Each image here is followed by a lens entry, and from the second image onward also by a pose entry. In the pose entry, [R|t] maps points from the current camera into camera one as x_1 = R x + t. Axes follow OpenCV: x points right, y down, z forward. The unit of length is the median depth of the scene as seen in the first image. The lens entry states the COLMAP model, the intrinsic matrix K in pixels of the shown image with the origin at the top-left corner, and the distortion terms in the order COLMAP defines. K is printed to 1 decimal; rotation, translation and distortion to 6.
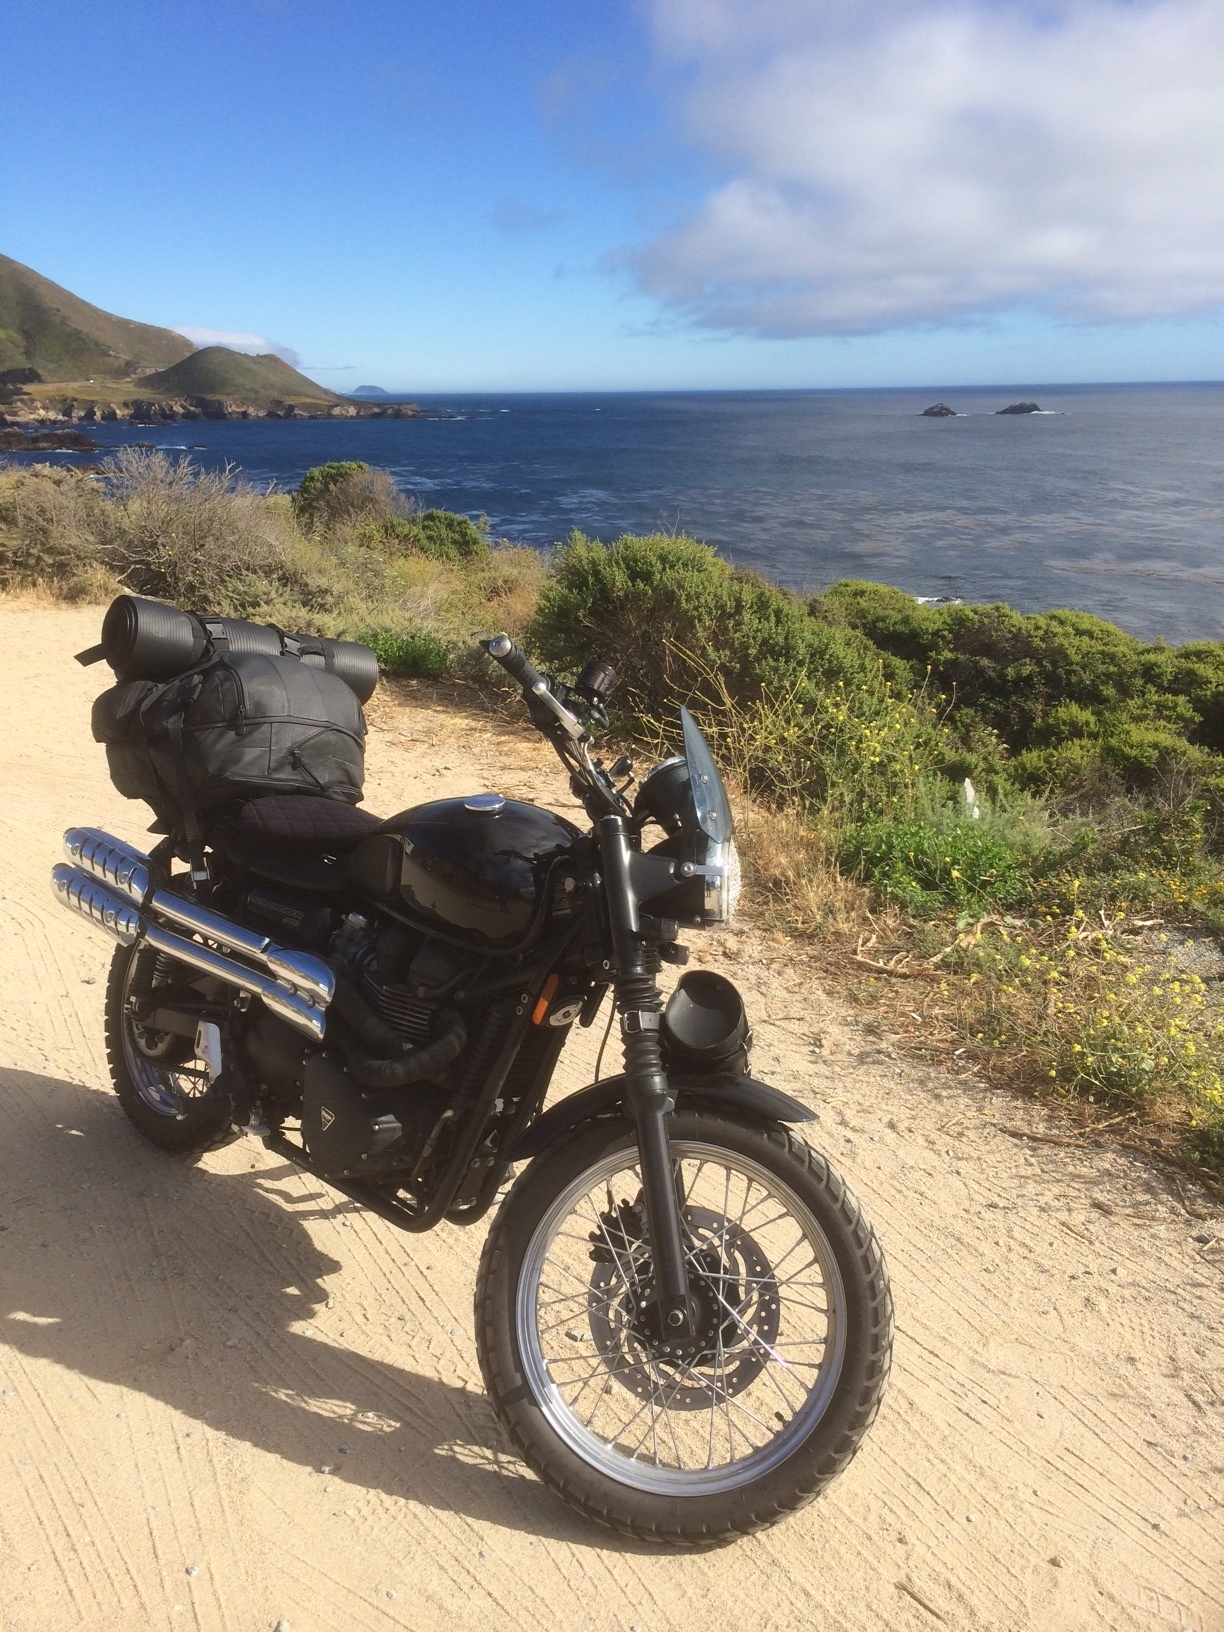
lens RADIAL K [[1416.7, 0, 611.3], [0, 1416.7, 805.5], [0, 0, 1]] dist [0.069022, -0.092281]
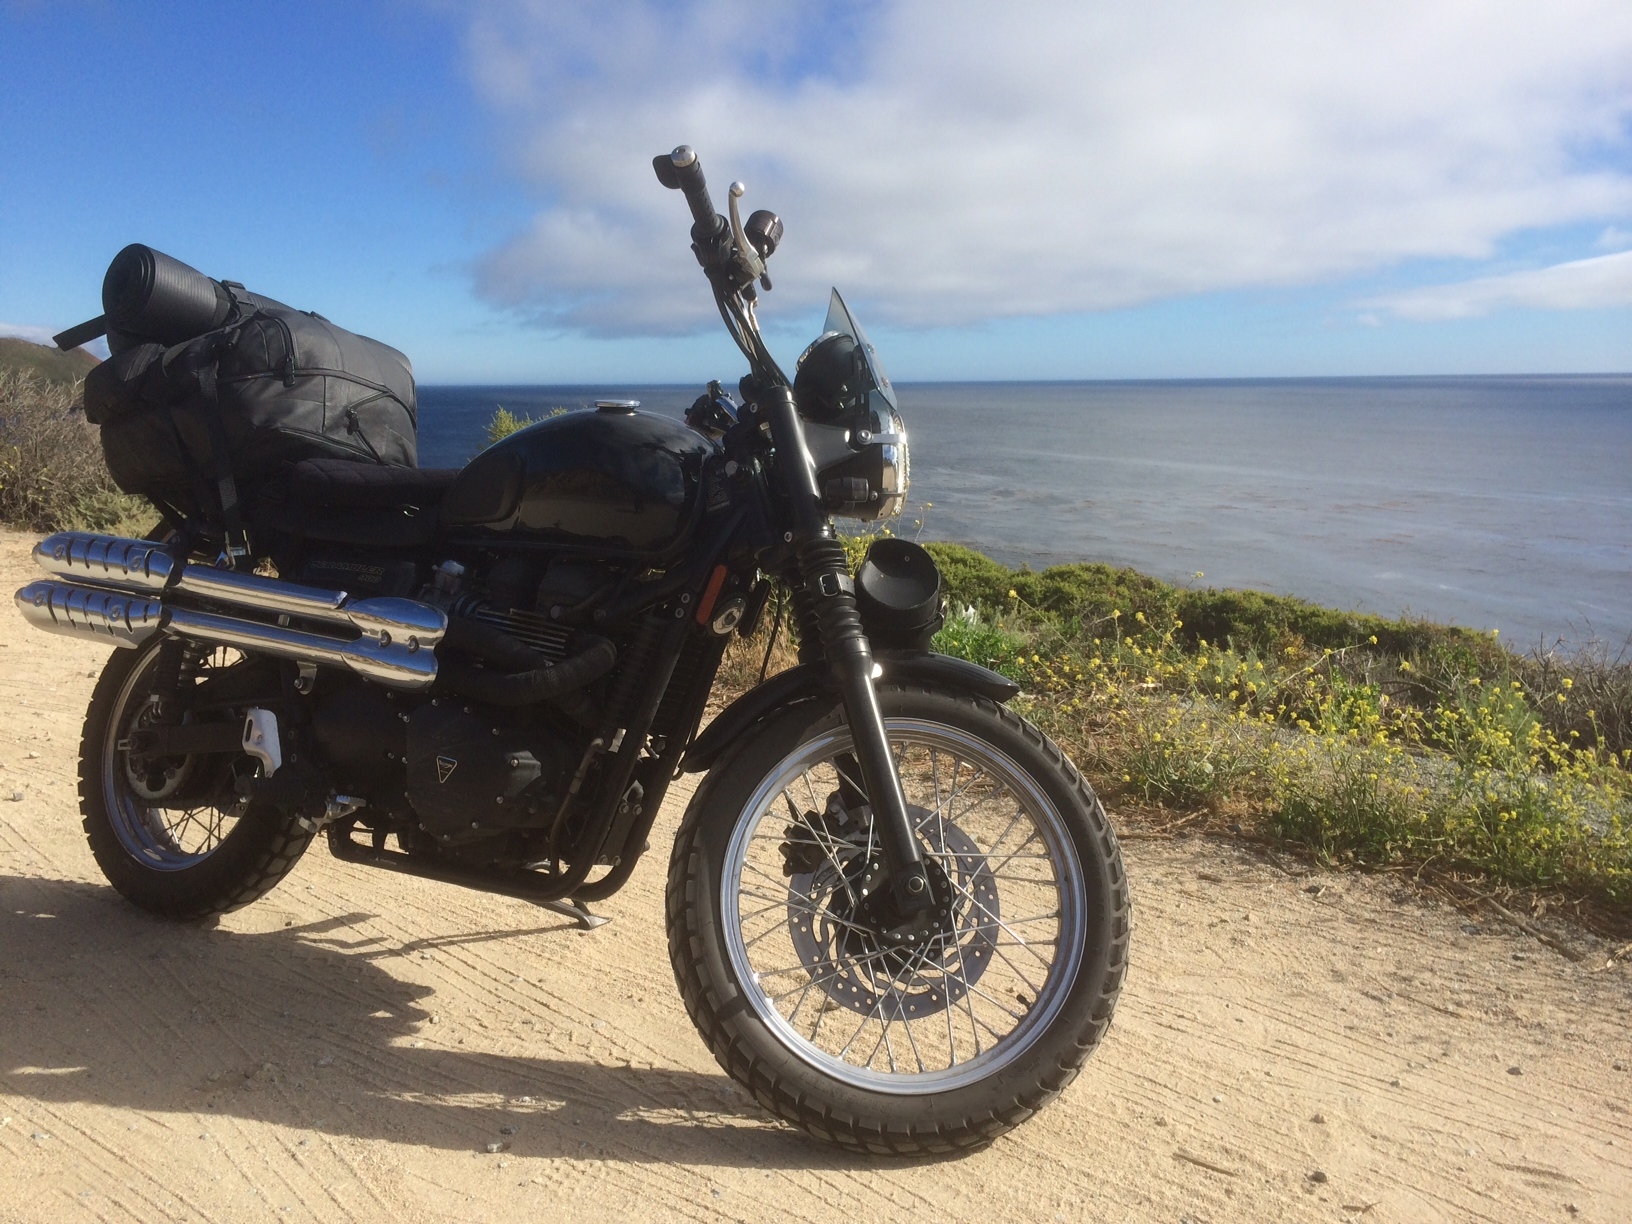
lens RADIAL K [[1416.7, 0, 813.8], [0, 1416.7, 615.3], [0, 0, 1]] dist [0.069022, -0.092281]
pose [[0.966999, -0.032503, 0.252699, -0.202650], [0.067996, 0.988778, -0.133021, 0.262738], [-0.245539, 0.145813, 0.958357, 0.117343]]
